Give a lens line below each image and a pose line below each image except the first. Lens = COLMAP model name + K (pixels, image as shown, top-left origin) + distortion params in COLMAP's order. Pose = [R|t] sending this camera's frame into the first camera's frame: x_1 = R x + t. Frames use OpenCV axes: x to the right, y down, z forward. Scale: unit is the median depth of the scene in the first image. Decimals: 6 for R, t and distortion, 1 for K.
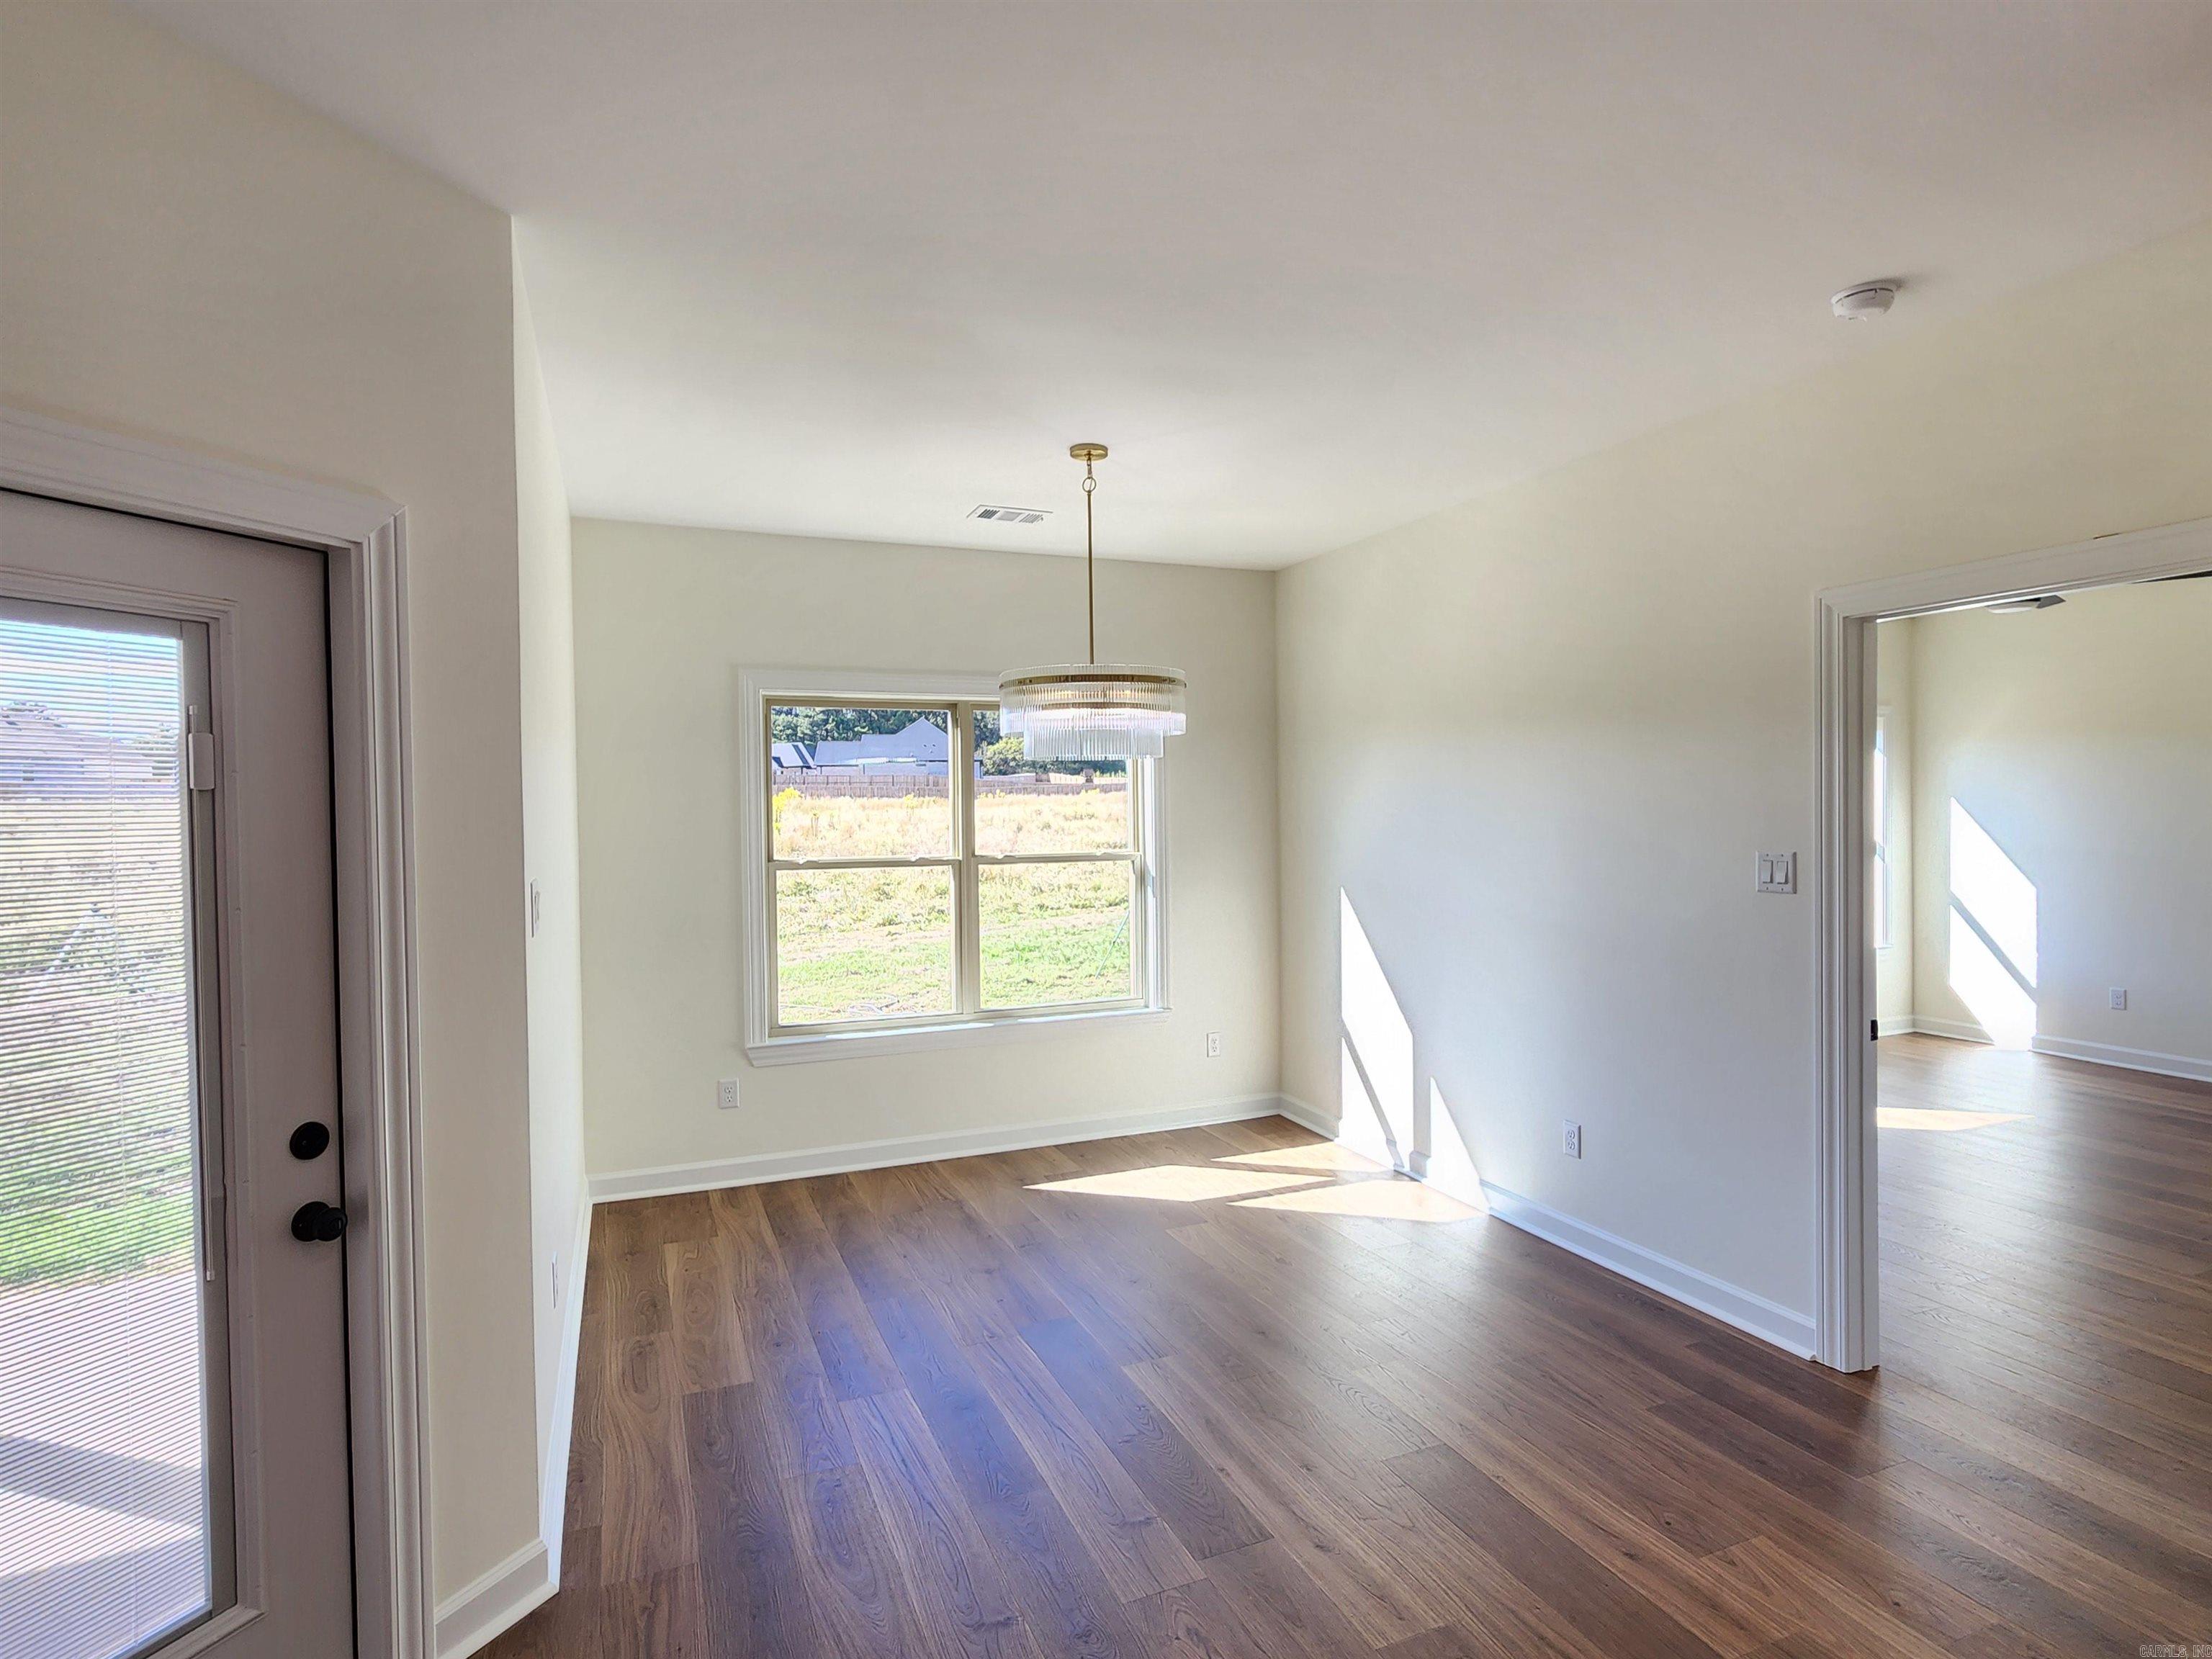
lens RADIAL K [[1172.8, 0, 1106.0], [0, 1172.8, 829.5], [0, 0, 1]] dist [0.002510, 0.000769]
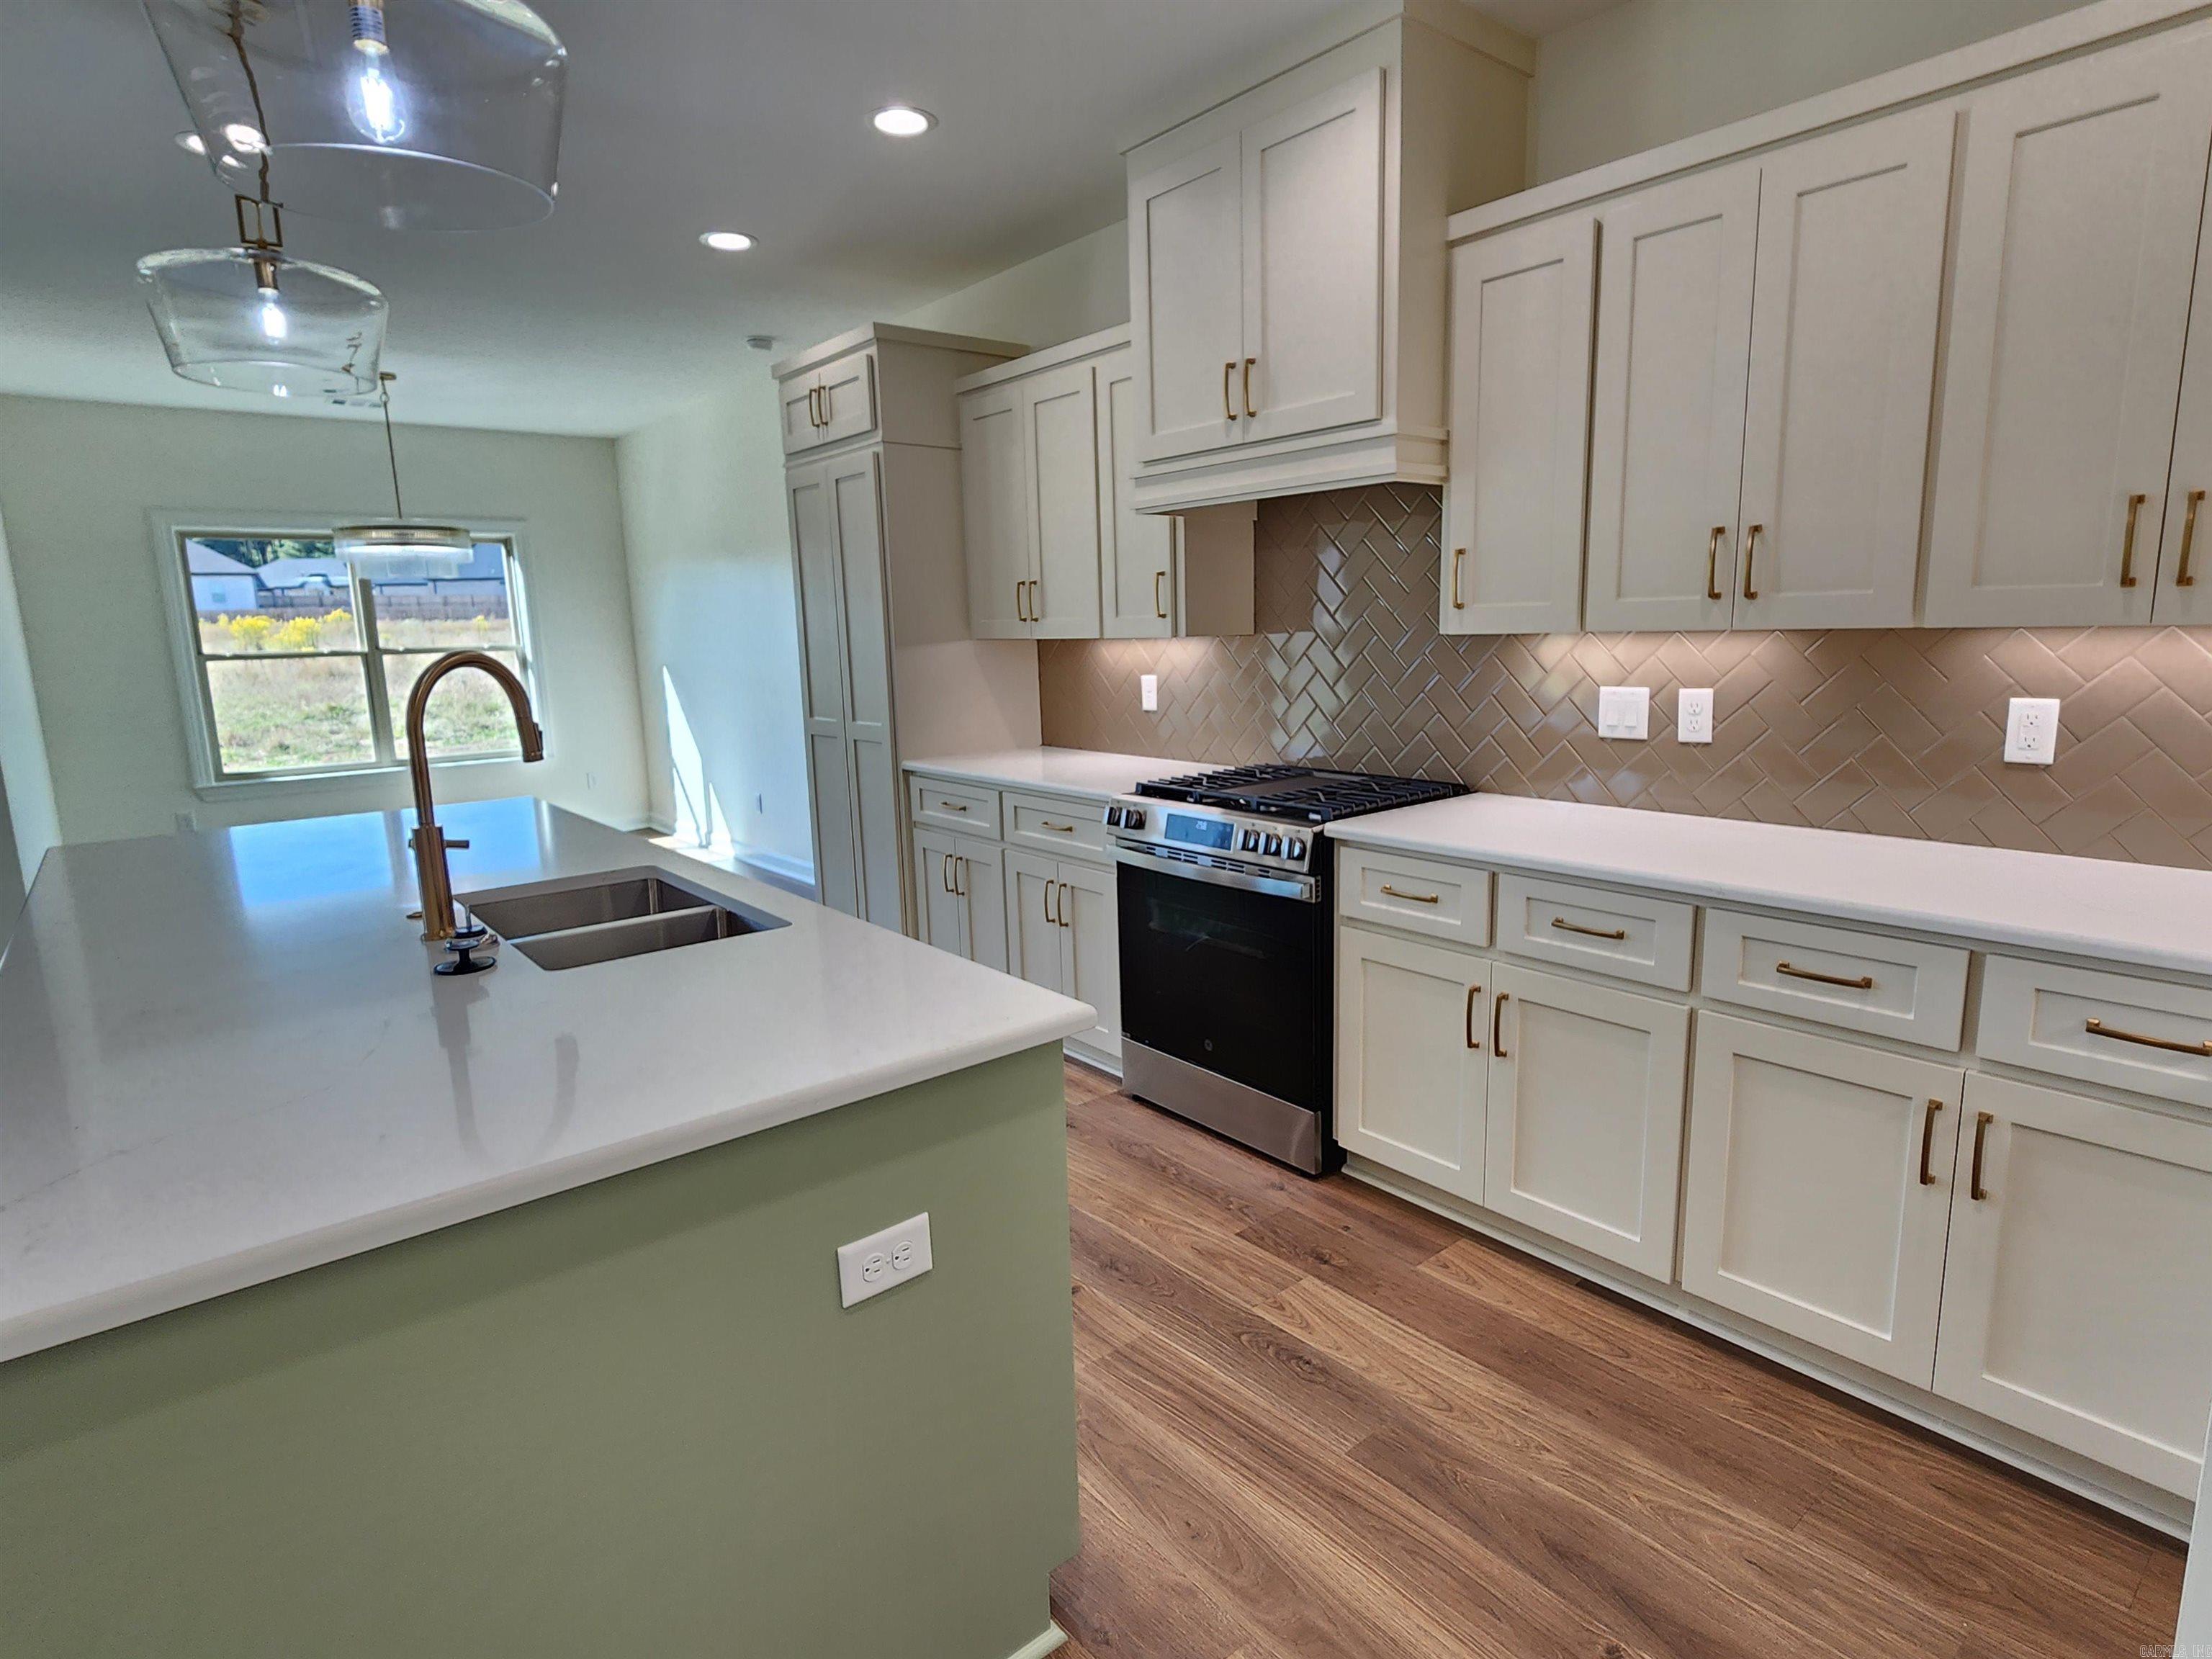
lens RADIAL K [[1172.8, 0, 1106.0], [0, 1172.8, 829.5], [0, 0, 1]] dist [0.002510, 0.000769]
pose [[0.954891, -0.064345, 0.289900, 0.314953], [0.019433, 0.987690, 0.155213, 0.036909], [-0.296319, -0.142578, 0.944387, -0.643163]]
